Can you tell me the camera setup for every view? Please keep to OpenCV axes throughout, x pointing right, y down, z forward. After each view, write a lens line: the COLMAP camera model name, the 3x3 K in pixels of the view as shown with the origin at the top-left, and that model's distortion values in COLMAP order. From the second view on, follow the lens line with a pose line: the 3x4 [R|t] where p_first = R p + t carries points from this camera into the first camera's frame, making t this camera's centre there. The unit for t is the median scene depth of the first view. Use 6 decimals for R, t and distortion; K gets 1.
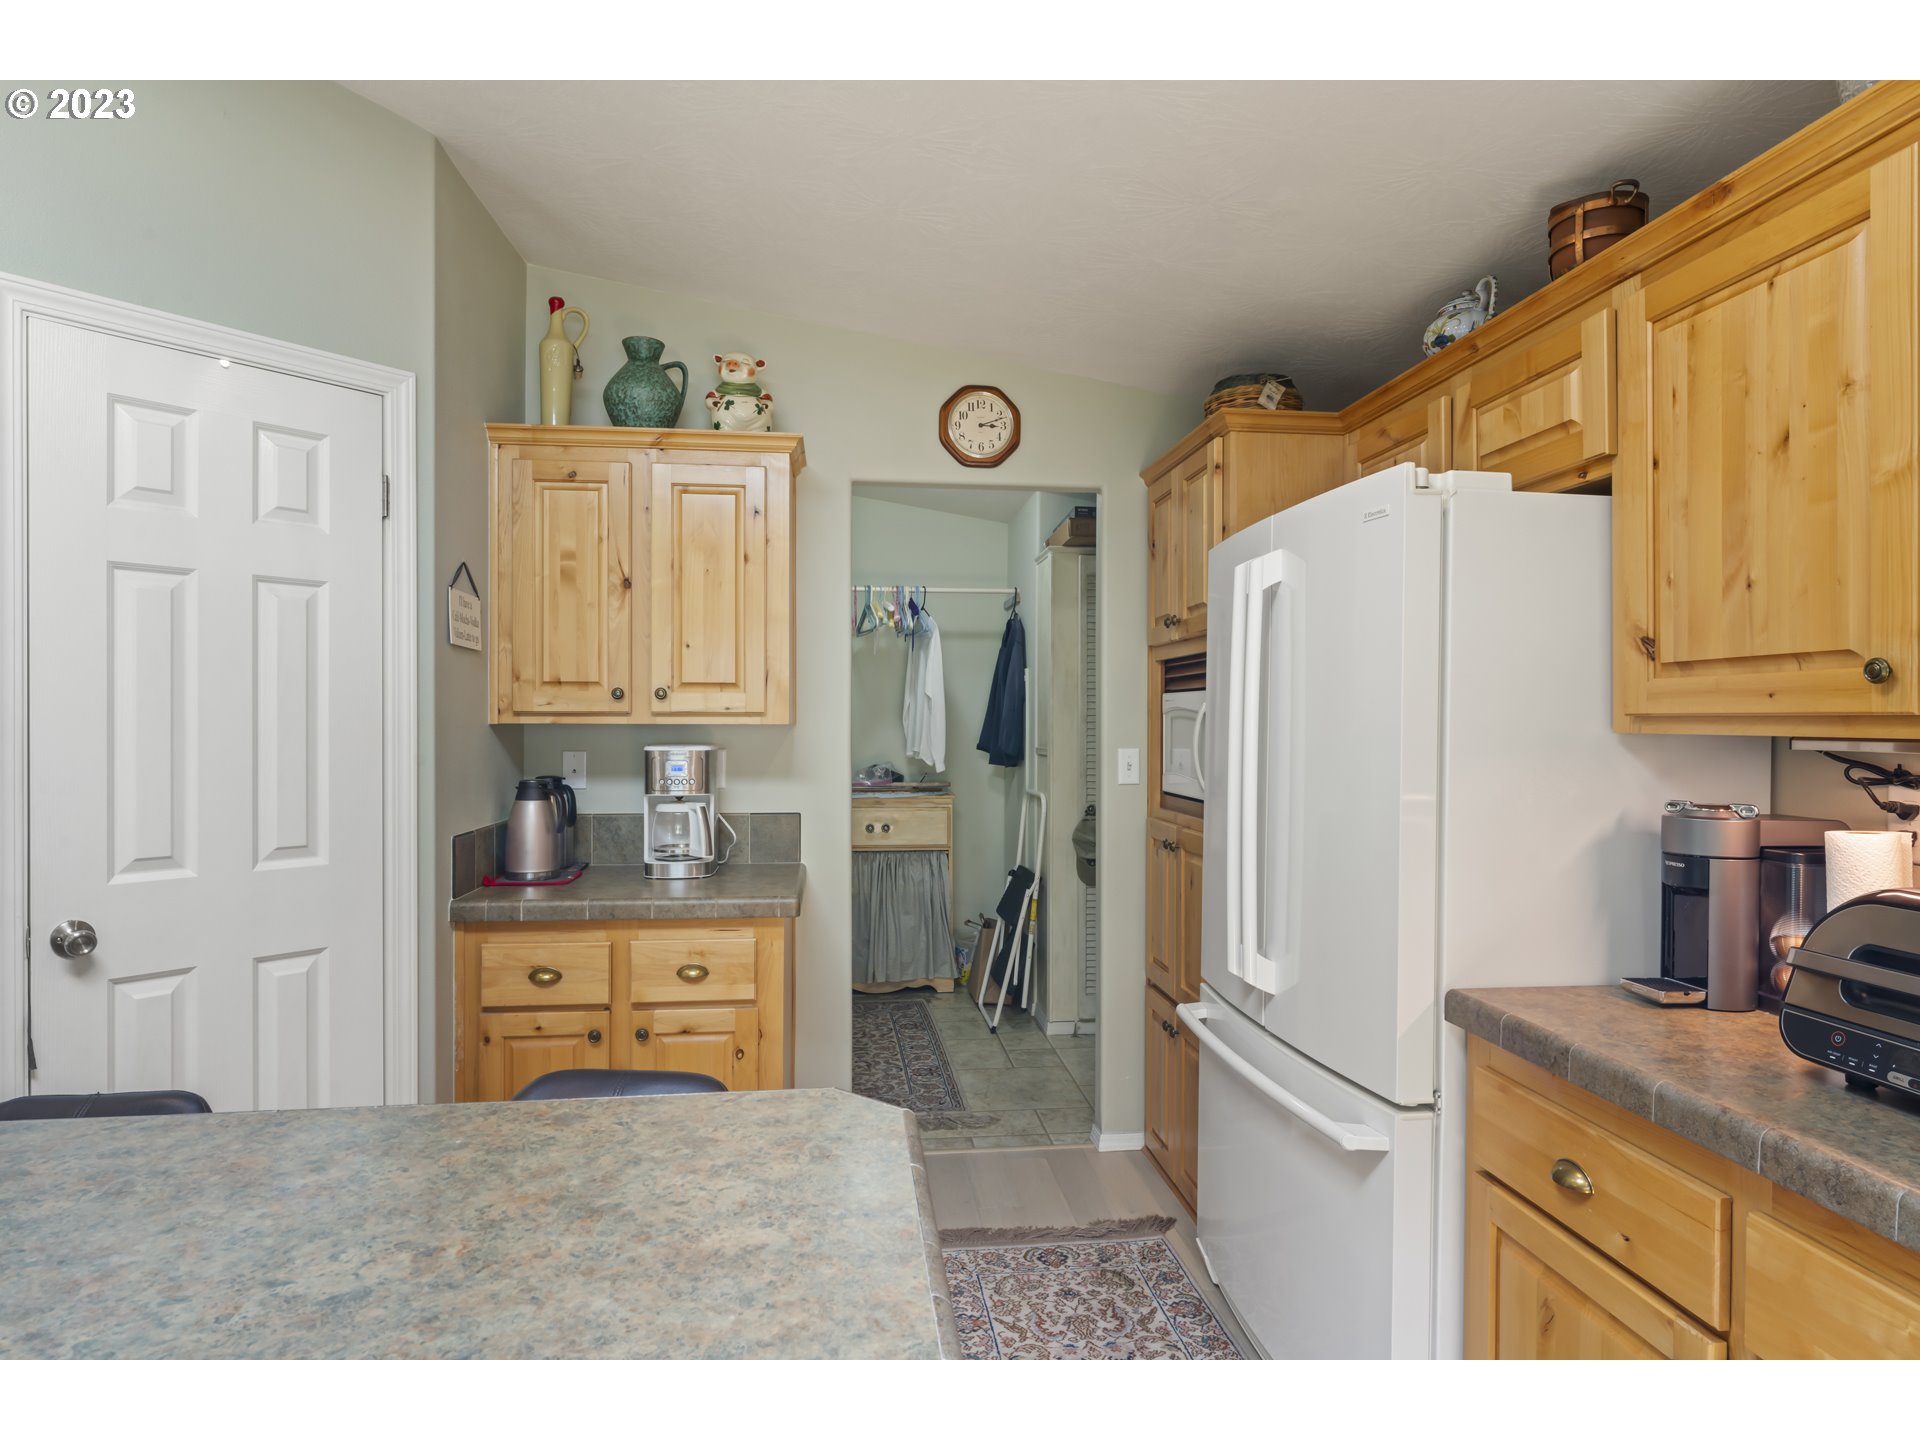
lens RADIAL K [[1088.8, 0, 963.4], [0, 1088.8, 726.5], [0, 0, 1]] dist [-0.000282, 0.000986]
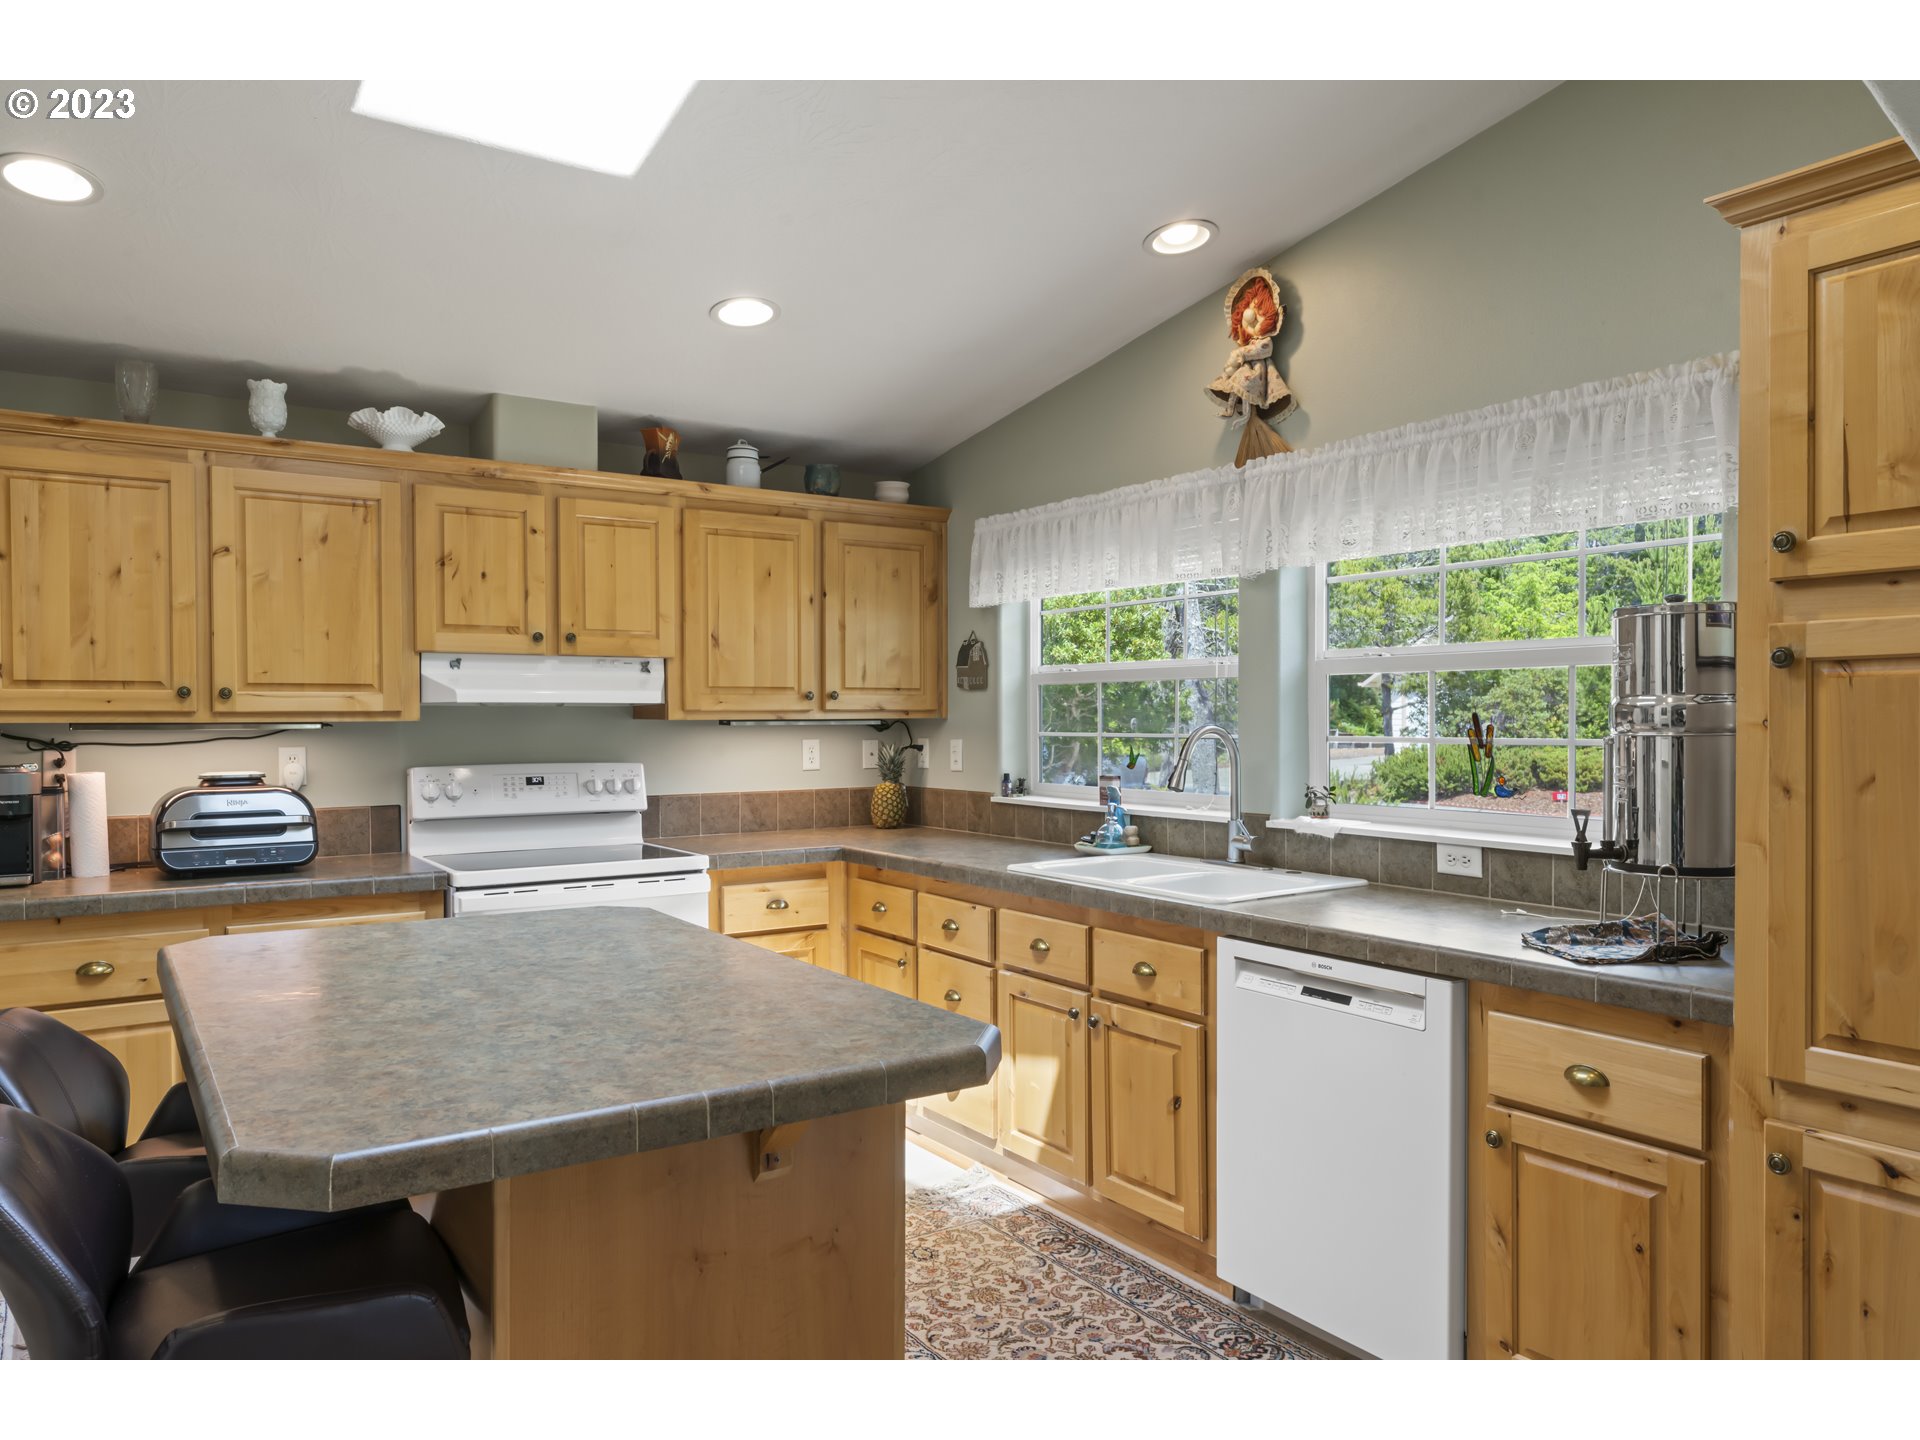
lens RADIAL K [[1283.7, 0, 955.0], [0, 1283.7, 735.0], [0, 0, 1]] dist [-0.001993, 0.000125]
pose [[-0.456890, -0.015589, 0.889386, -1.771796], [0.005111, 0.999784, 0.020149, -0.006952], [-0.889508, 0.013751, -0.456712, 0.635327]]
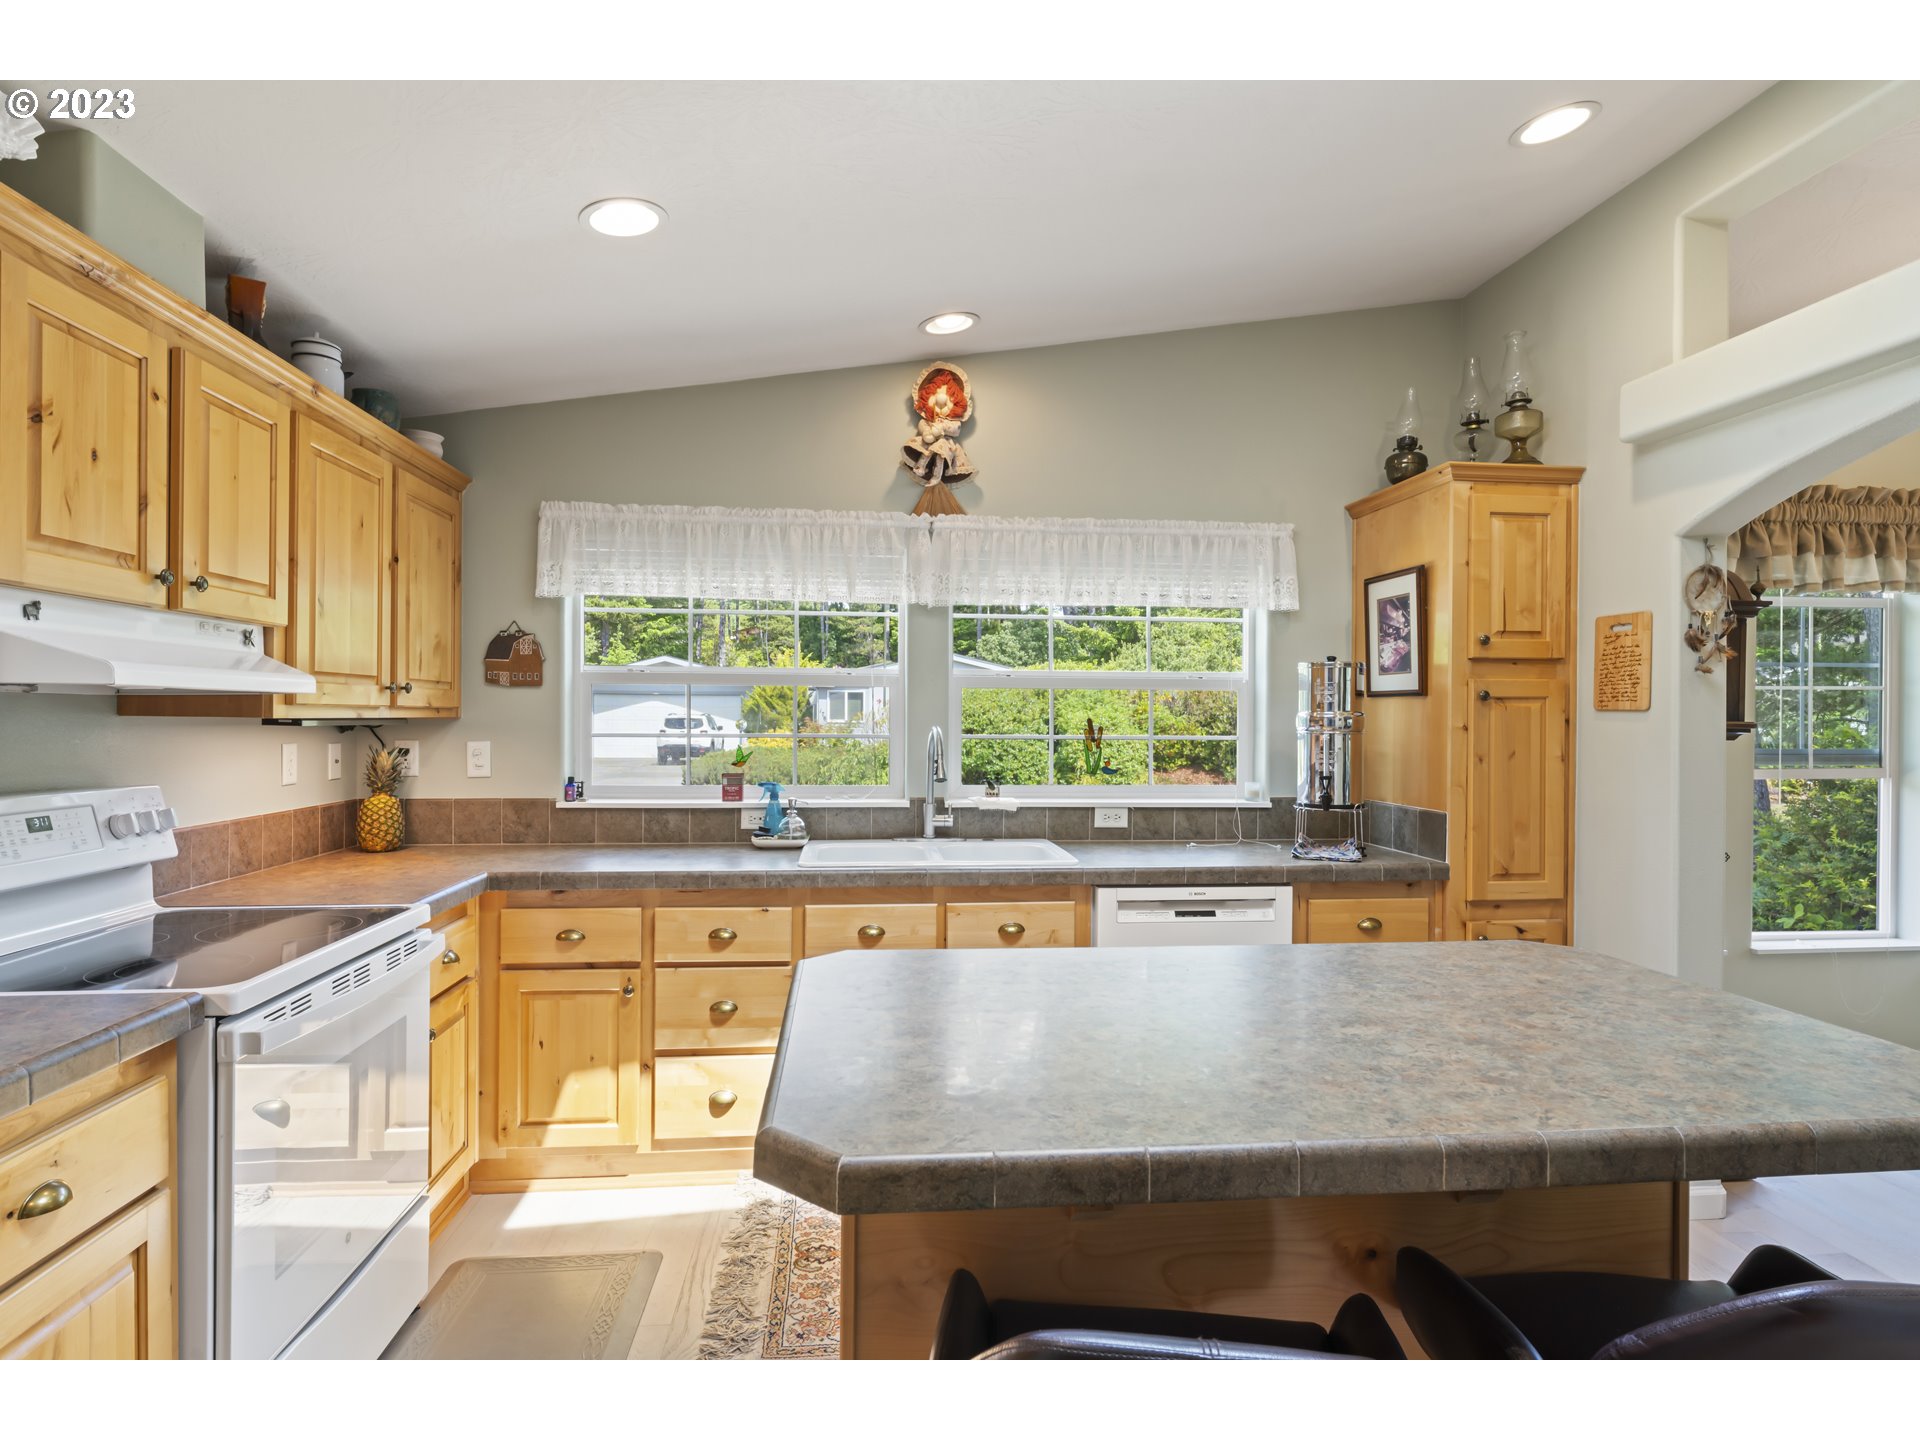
lens RADIAL K [[1043.4, 0, 960.0], [0, 1043.4, 720.0], [0, 0, 1]] dist [-0.000351, 0.001696]
pose [[-0.999910, -0.011703, 0.006636, -0.160206], [-0.011660, 0.999911, 0.006498, -0.005317], [-0.006711, 0.006420, -0.999957, 1.381844]]
